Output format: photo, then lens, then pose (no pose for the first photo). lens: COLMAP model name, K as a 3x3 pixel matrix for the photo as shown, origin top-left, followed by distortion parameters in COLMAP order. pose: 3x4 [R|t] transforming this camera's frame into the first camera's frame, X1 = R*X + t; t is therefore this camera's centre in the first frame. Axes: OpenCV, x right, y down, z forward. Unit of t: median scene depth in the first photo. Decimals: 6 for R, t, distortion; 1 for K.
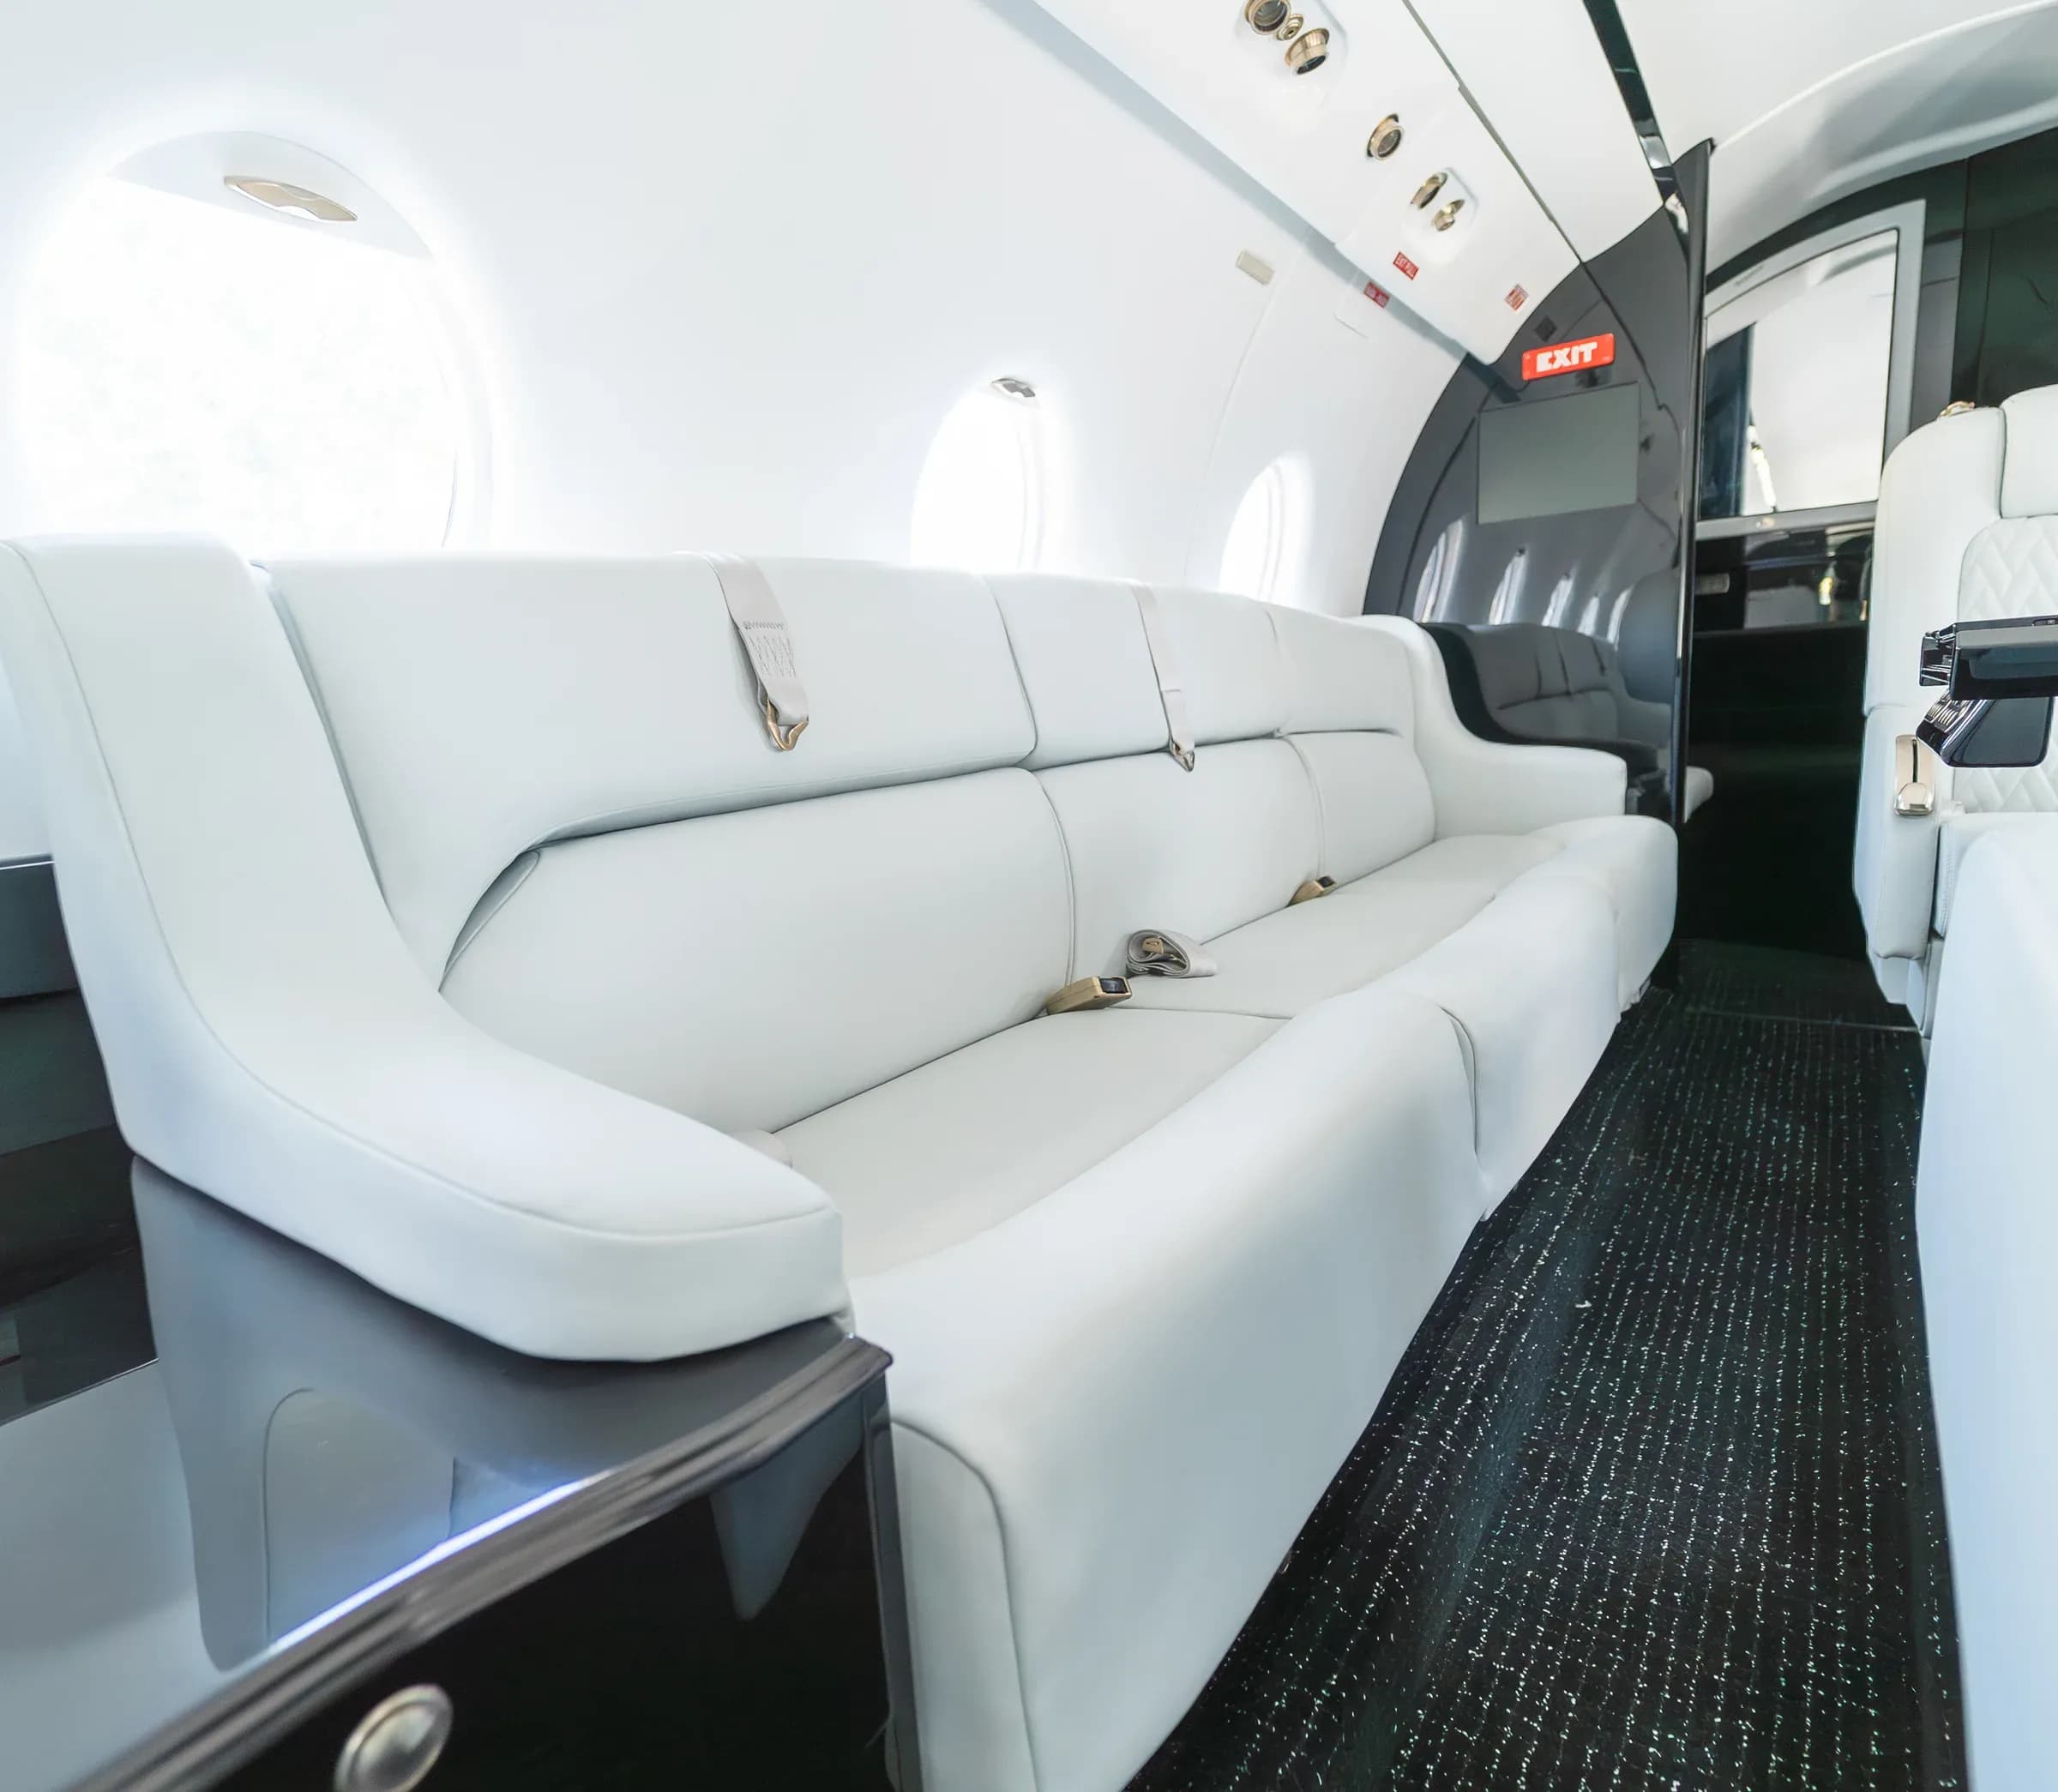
lens RADIAL K [[1157.0, 0, 1028.2], [0, 1157.0, 897.4], [0, 0, 1]] dist [-0.003398, -0.000923]
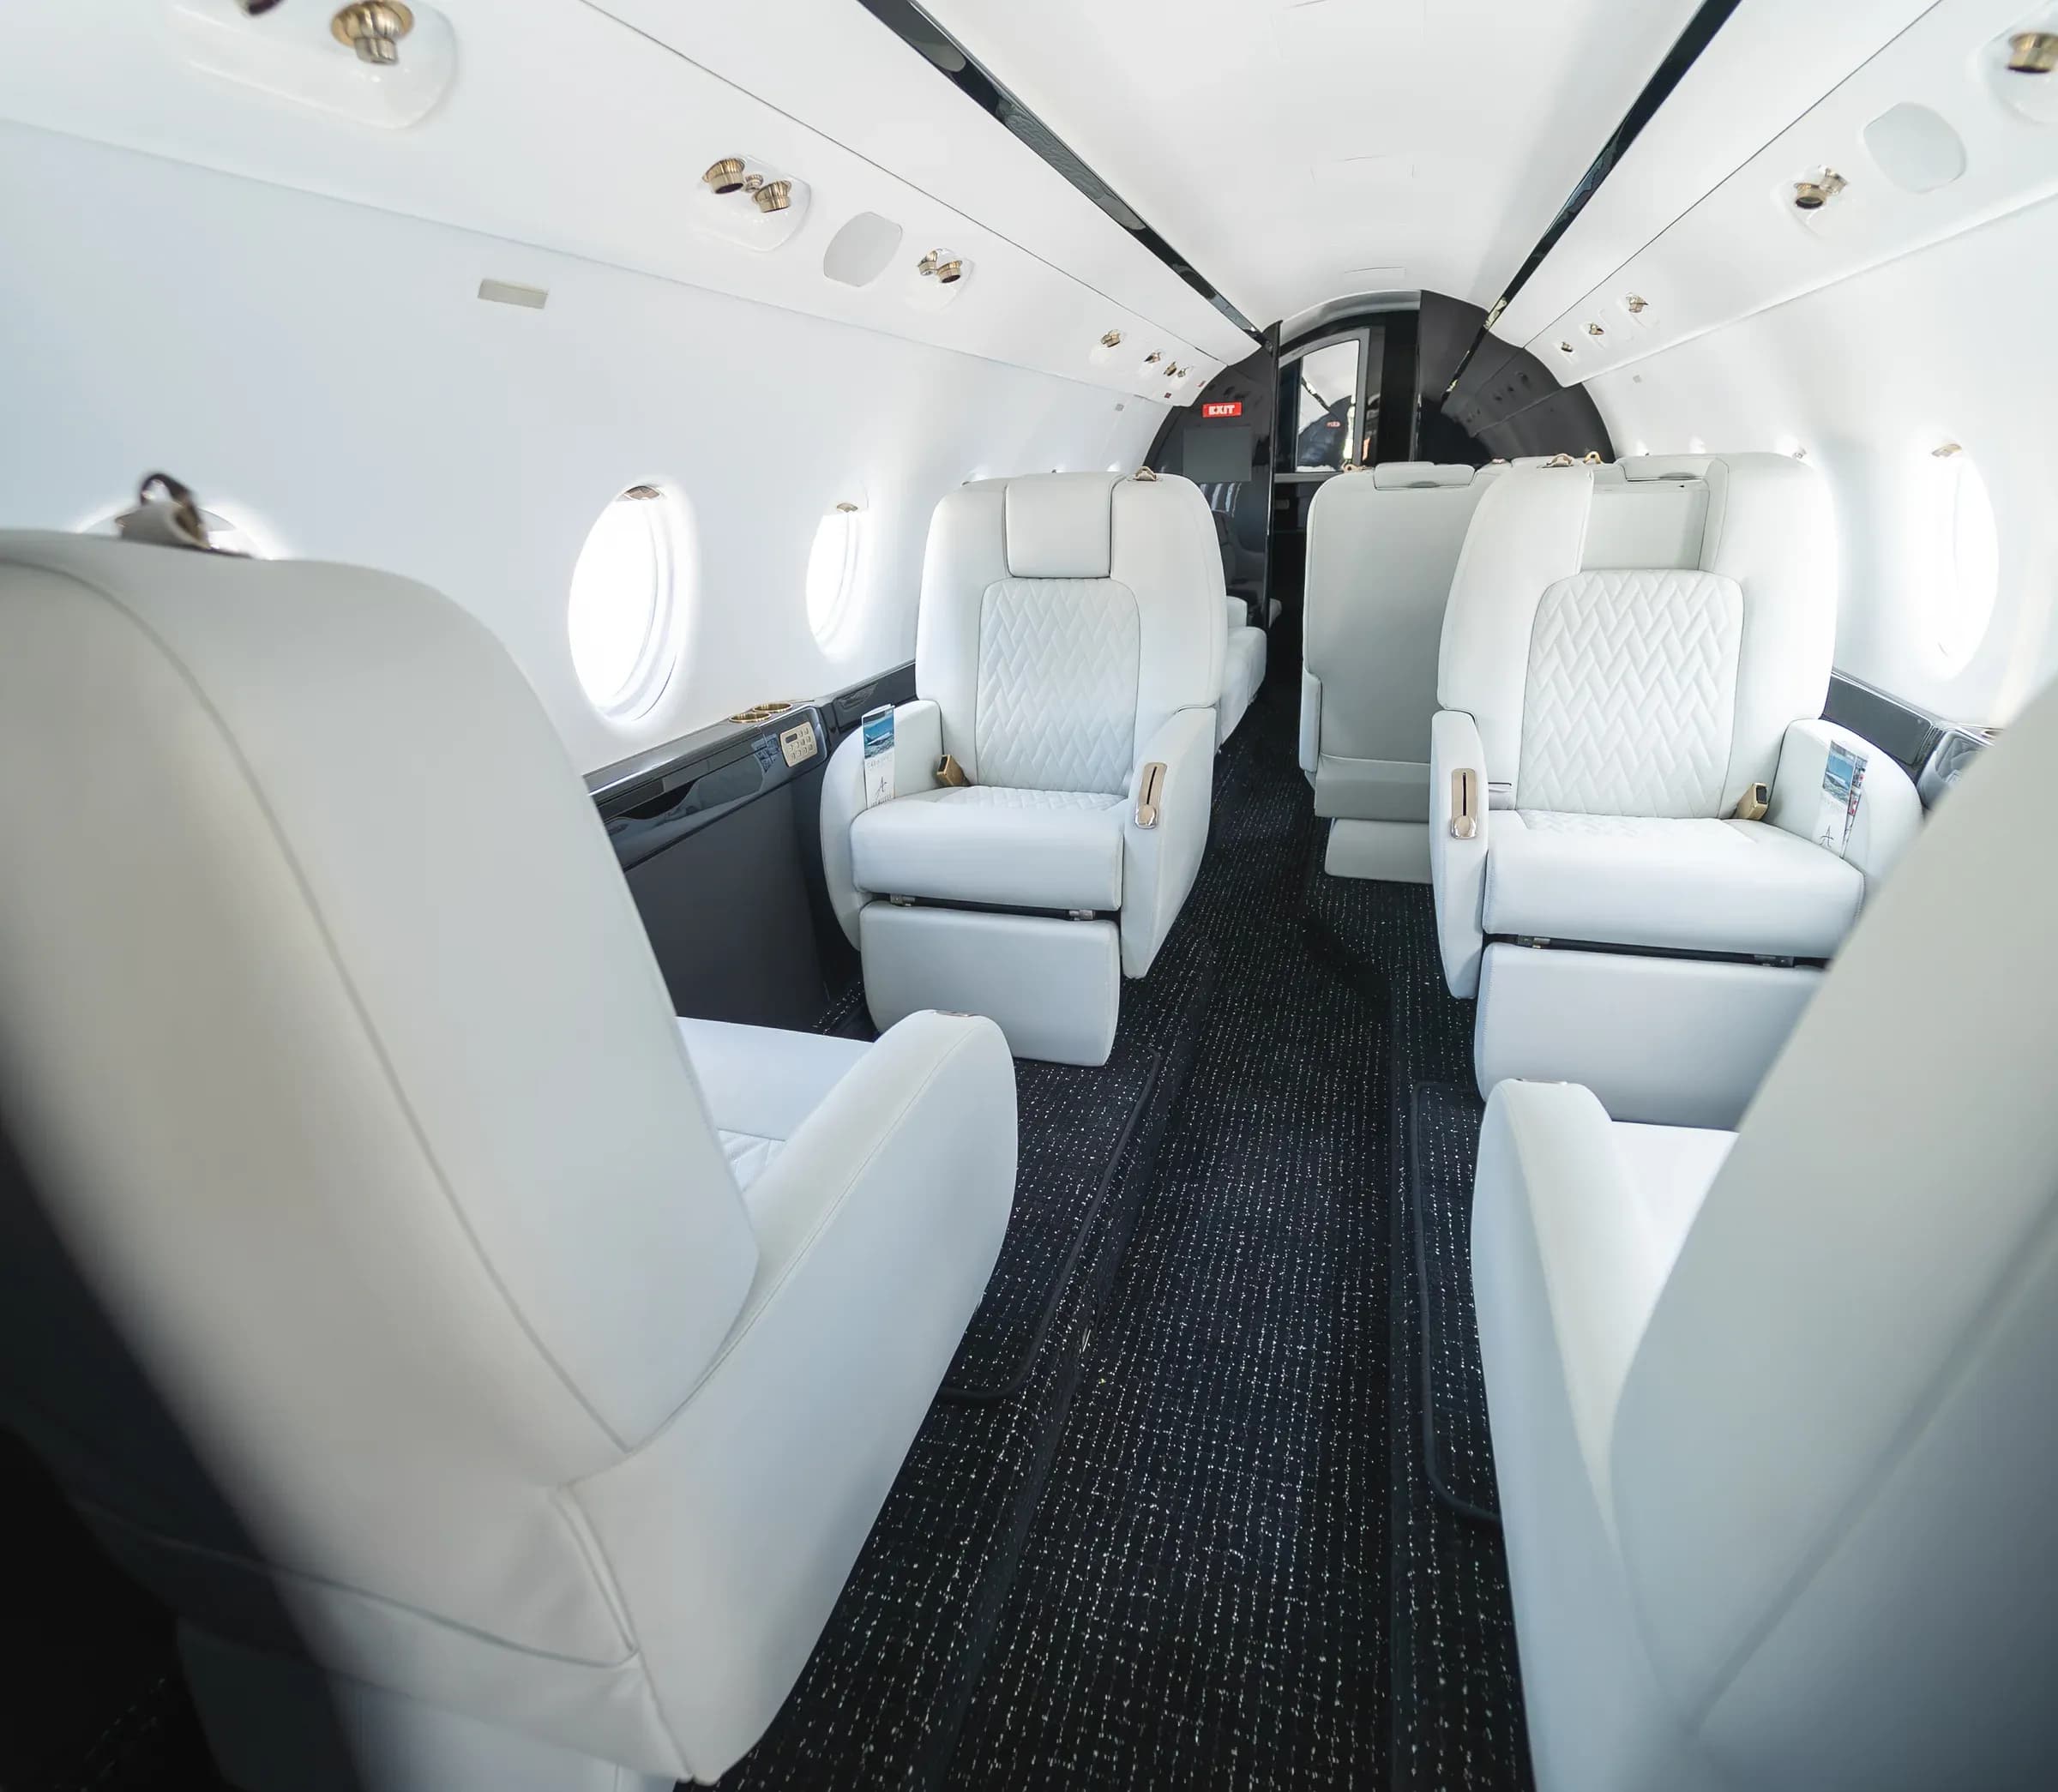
lens RADIAL K [[1093.4, 0, 1054.5], [0, 1093.4, 892.0], [0, 0, 1]] dist [-0.002735, -0.000177]
pose [[0.947038, -0.086670, 0.309205, -0.541480], [0.031764, 0.983450, 0.178374, 0.048139], [-0.319548, -0.159105, 0.934117, -0.956101]]
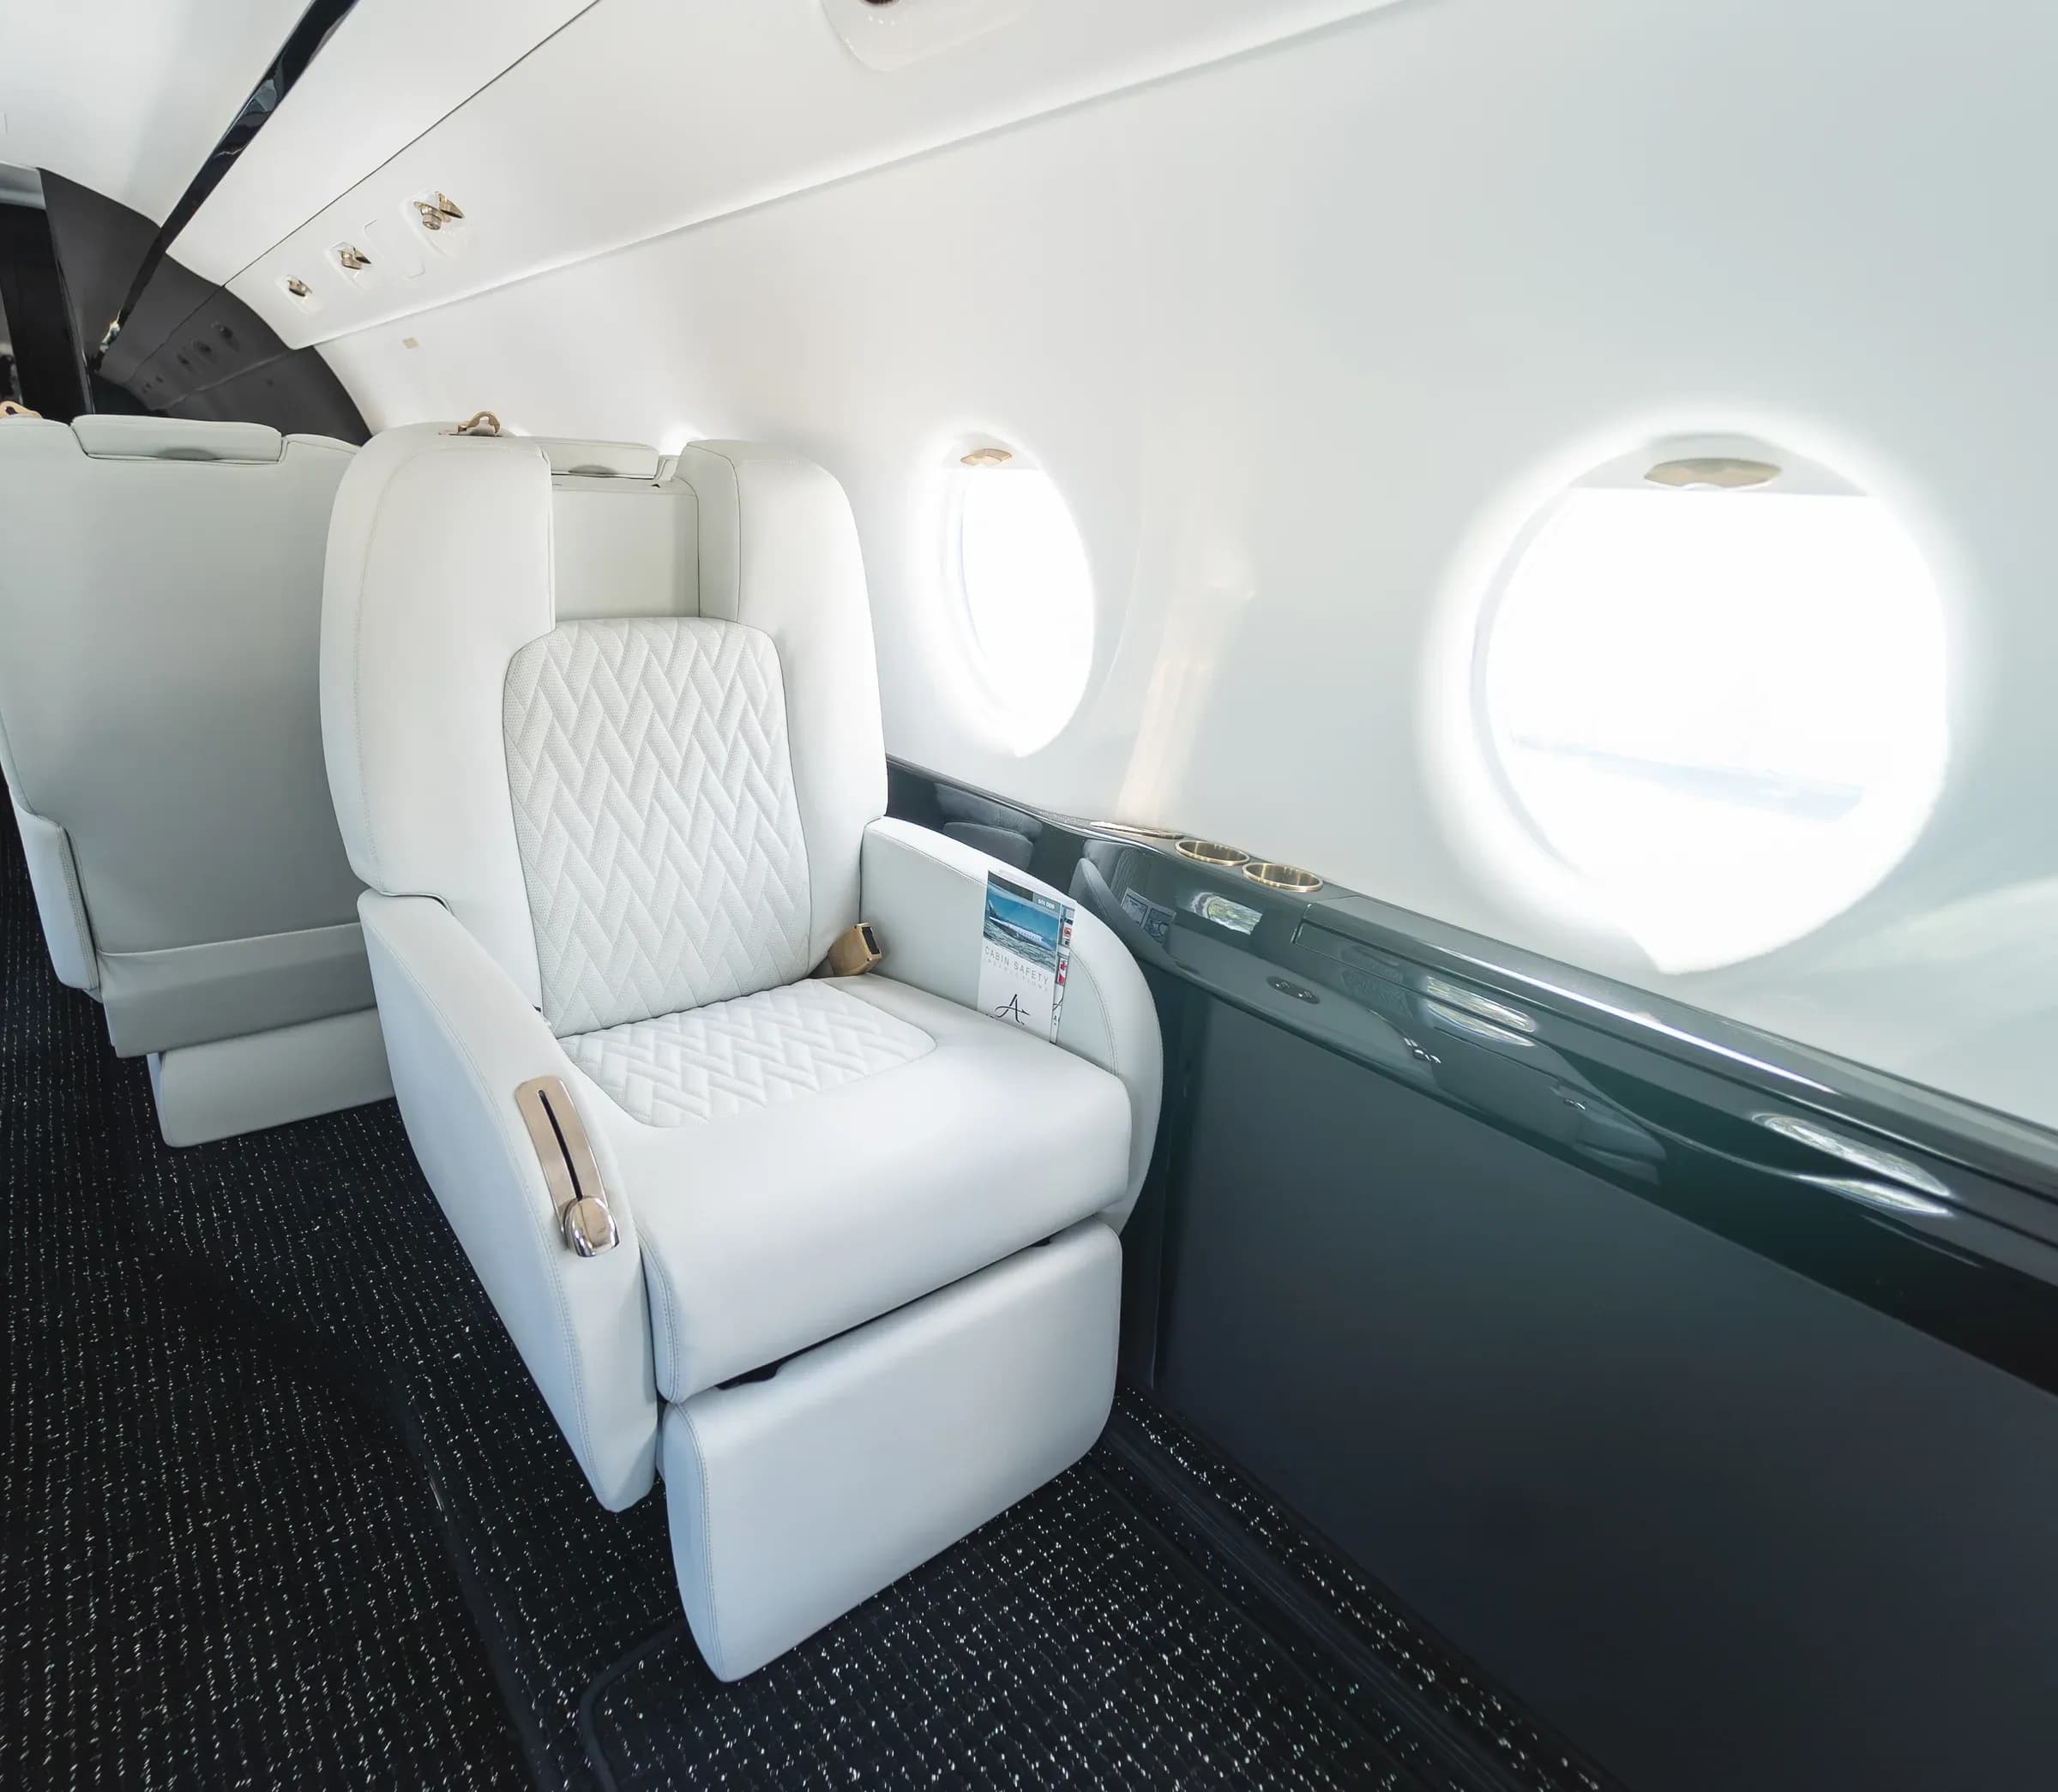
lens RADIAL K [[1087.6, 0, 833.6], [0, 1087.6, 910.8], [0, 0, 1]] dist [0.007424, -0.004991]
pose [[0.357206, -0.271760, 0.893616, -0.297246], [0.098230, 0.962361, 0.253401, -0.020695], [-0.928846, -0.002736, 0.370457, -0.549935]]
